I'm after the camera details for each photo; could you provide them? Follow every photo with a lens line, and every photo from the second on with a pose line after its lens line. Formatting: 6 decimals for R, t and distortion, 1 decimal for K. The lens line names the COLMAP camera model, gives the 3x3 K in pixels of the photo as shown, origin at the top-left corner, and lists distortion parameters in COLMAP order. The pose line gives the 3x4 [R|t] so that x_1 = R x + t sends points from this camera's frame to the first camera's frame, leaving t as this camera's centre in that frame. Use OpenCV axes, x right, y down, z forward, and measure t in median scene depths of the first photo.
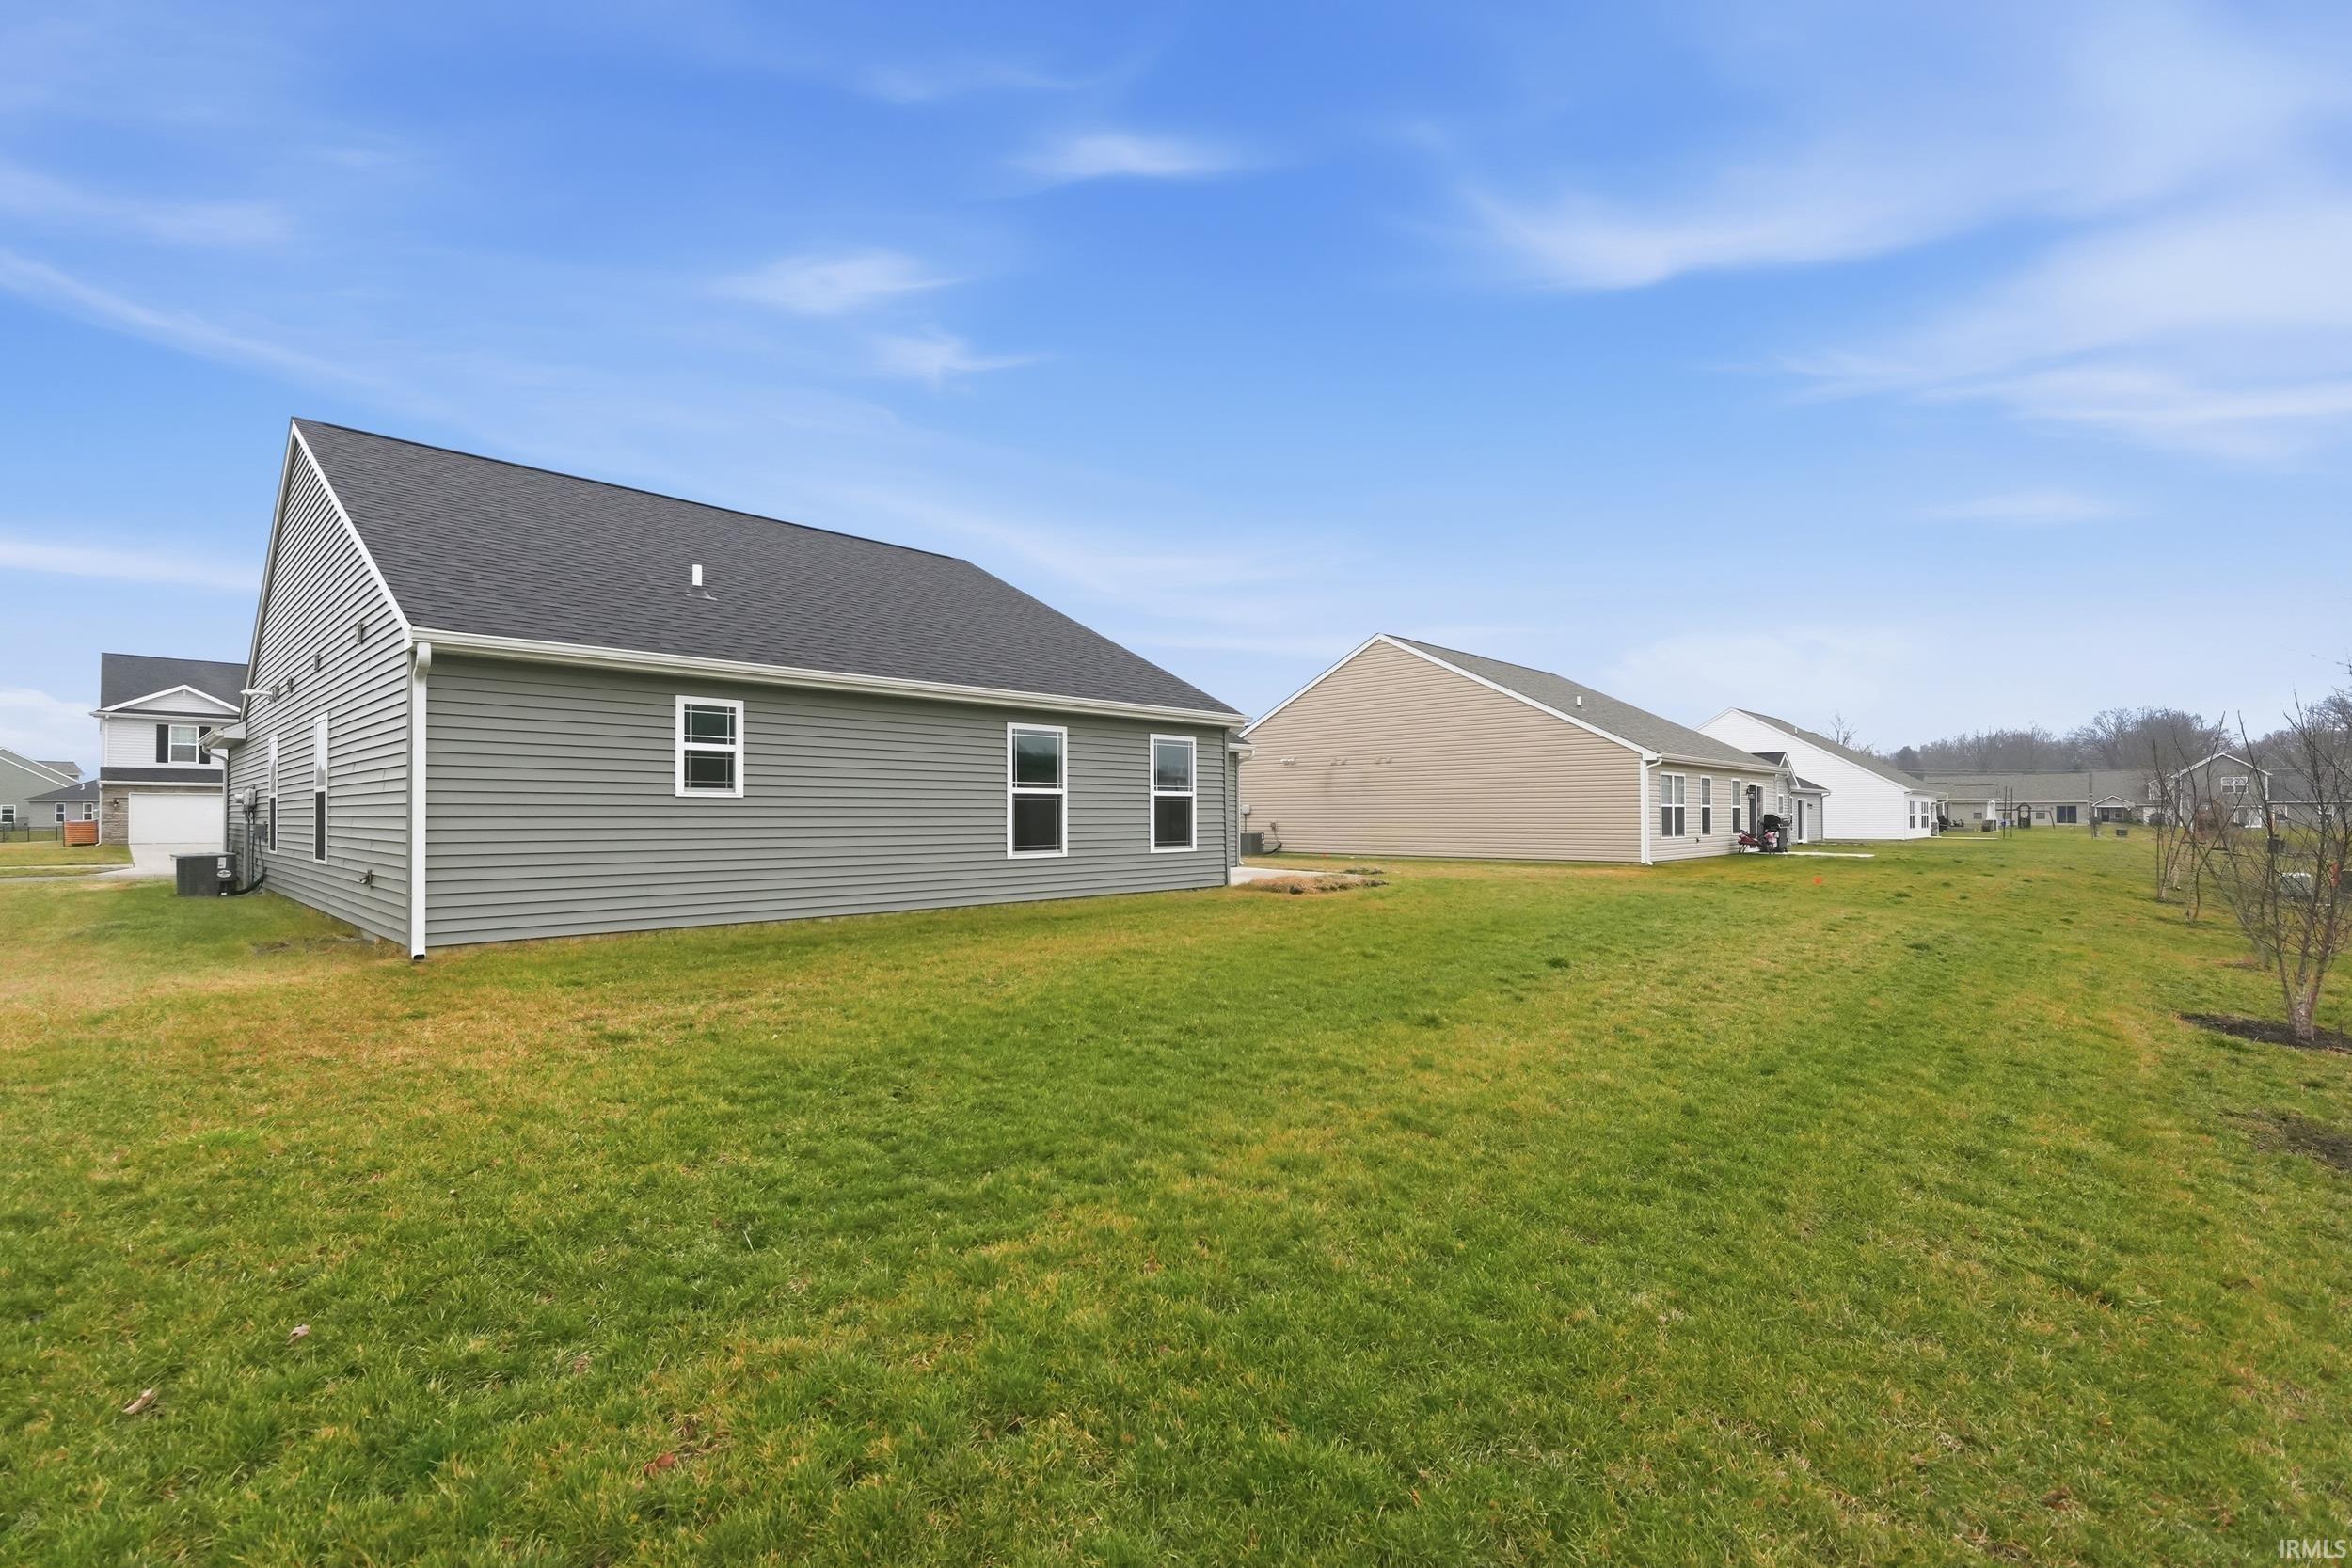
lens RADIAL K [[996.4, 0, 1170.3], [0, 996.4, 771.7], [0, 0, 1]] dist [0.000283, 0.000121]
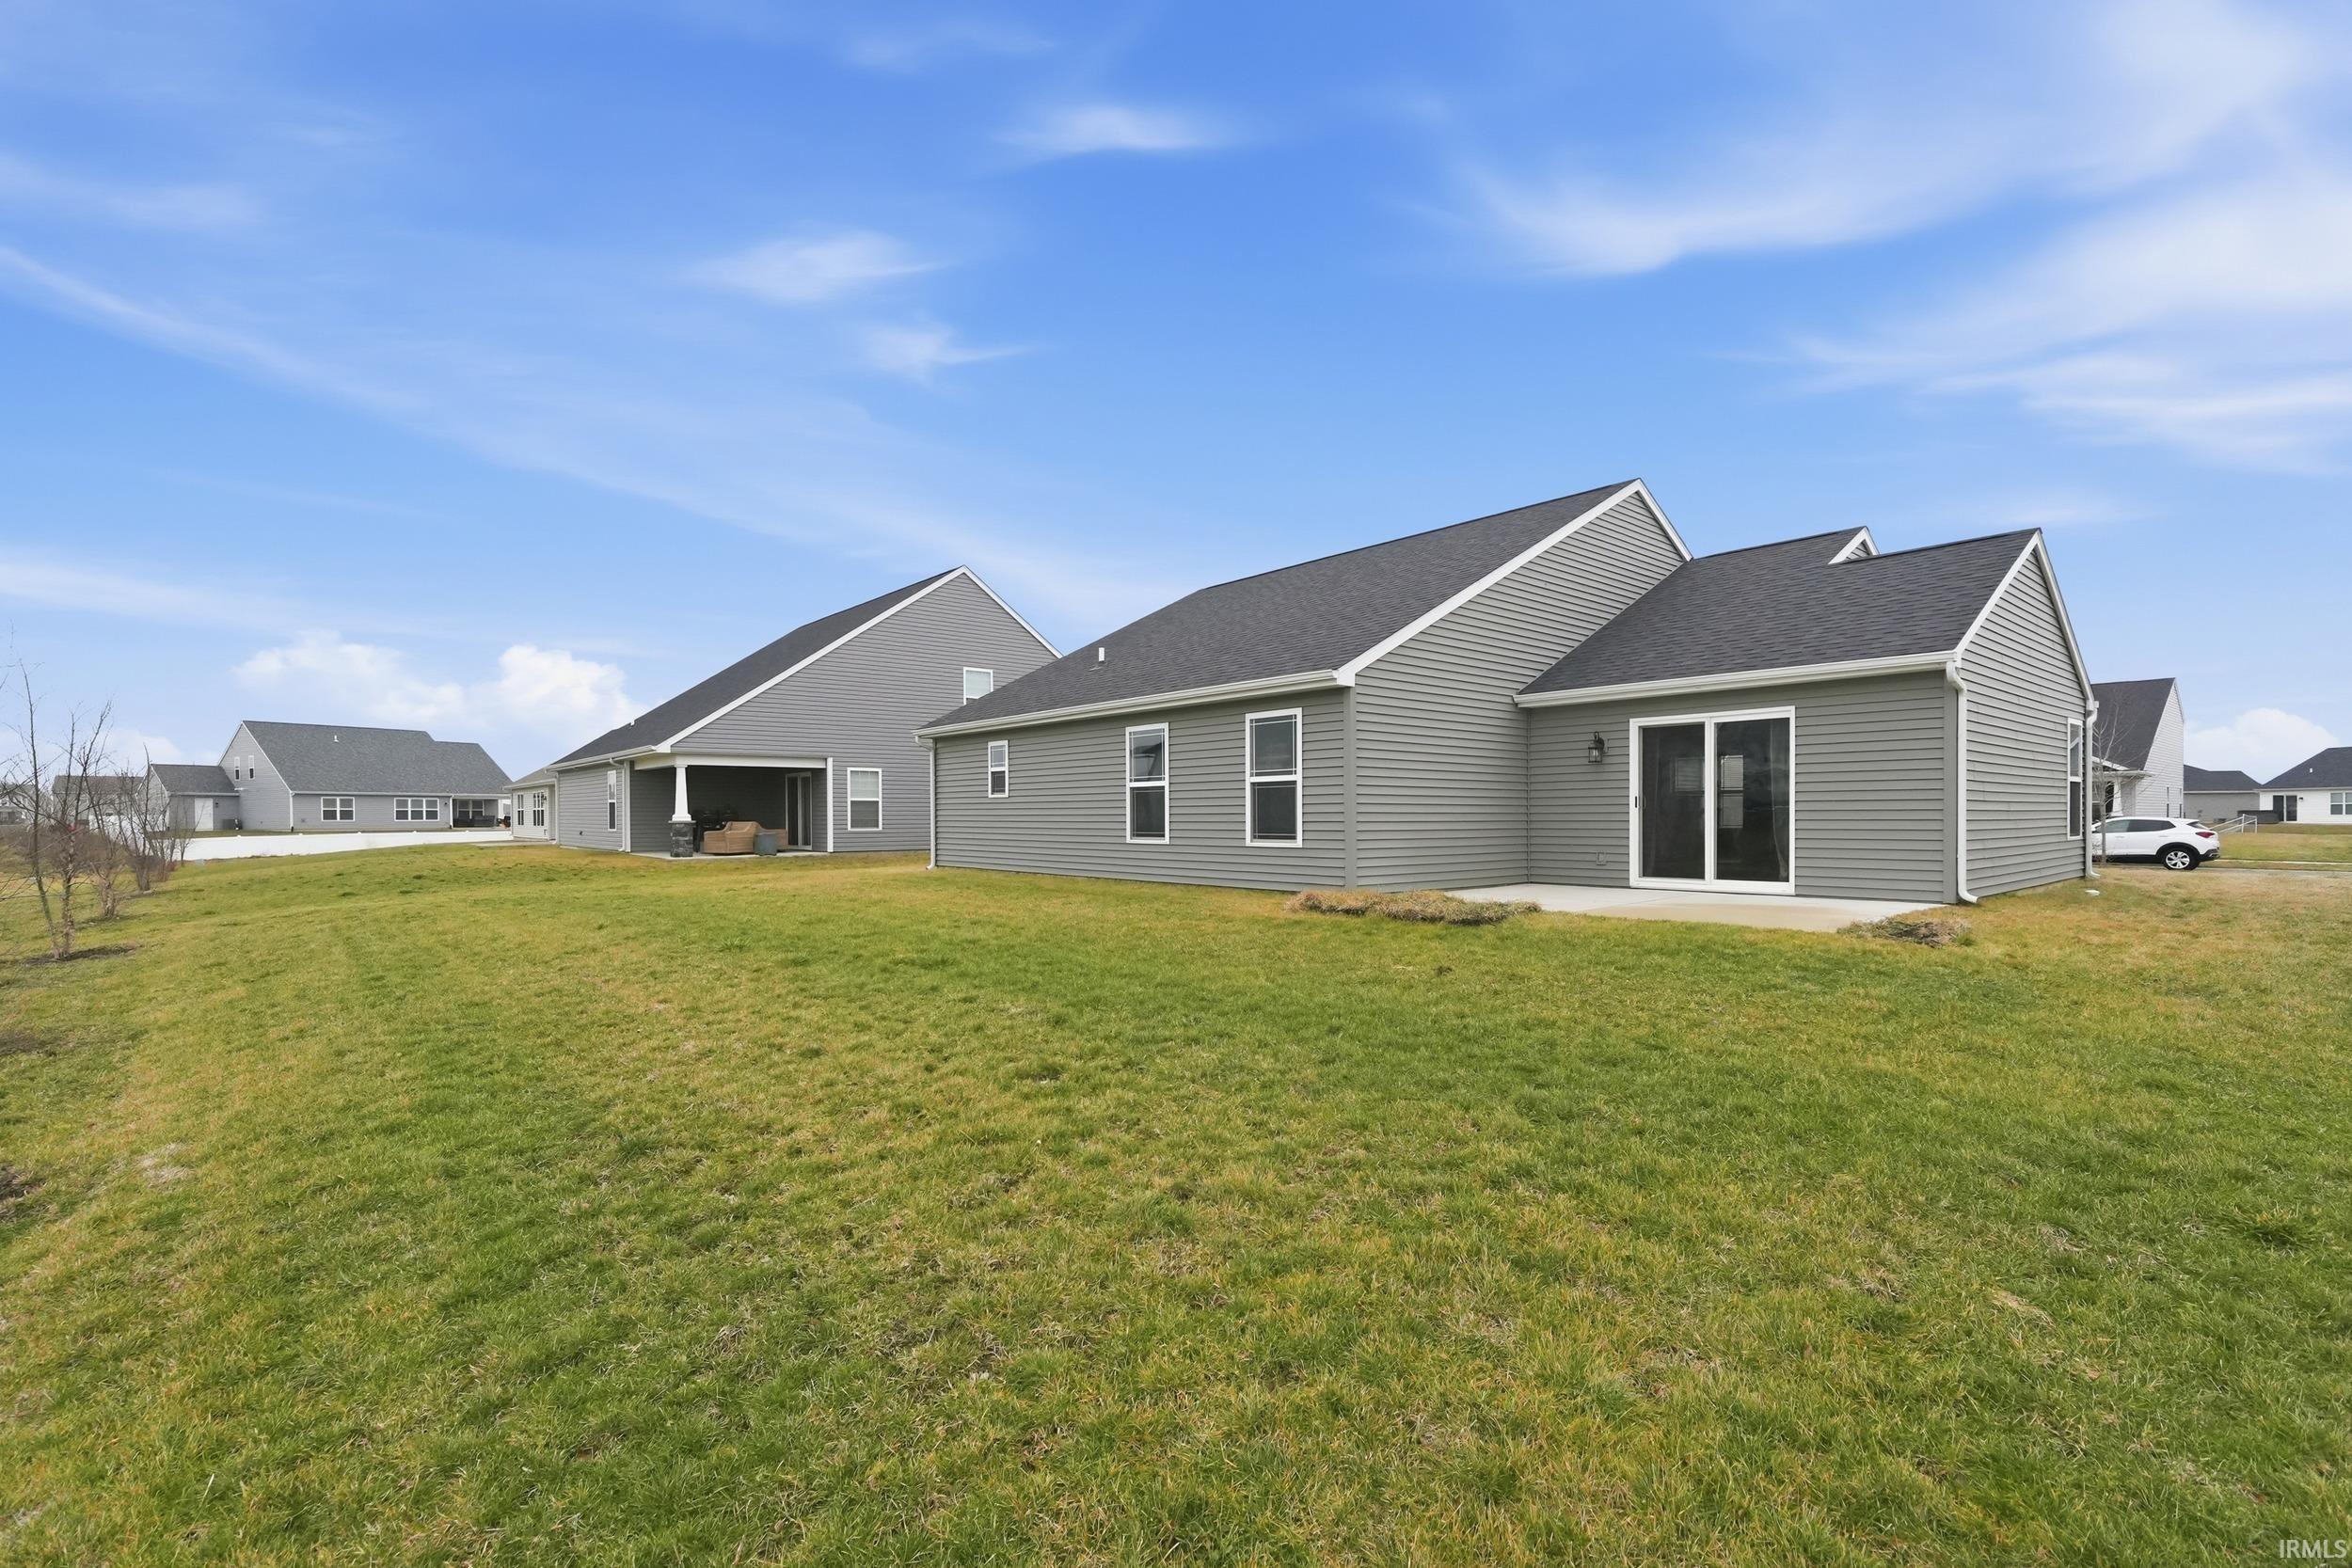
lens RADIAL K [[1017.5, 0, 1166.6], [0, 1017.5, 775.4], [0, 0, 1]] dist [0.001693, 0.000207]
pose [[-0.107517, -0.023371, -0.993929, 1.045943], [0.054766, 0.998066, -0.029393, 0.046849], [0.992694, -0.057594, -0.106029, 1.182907]]
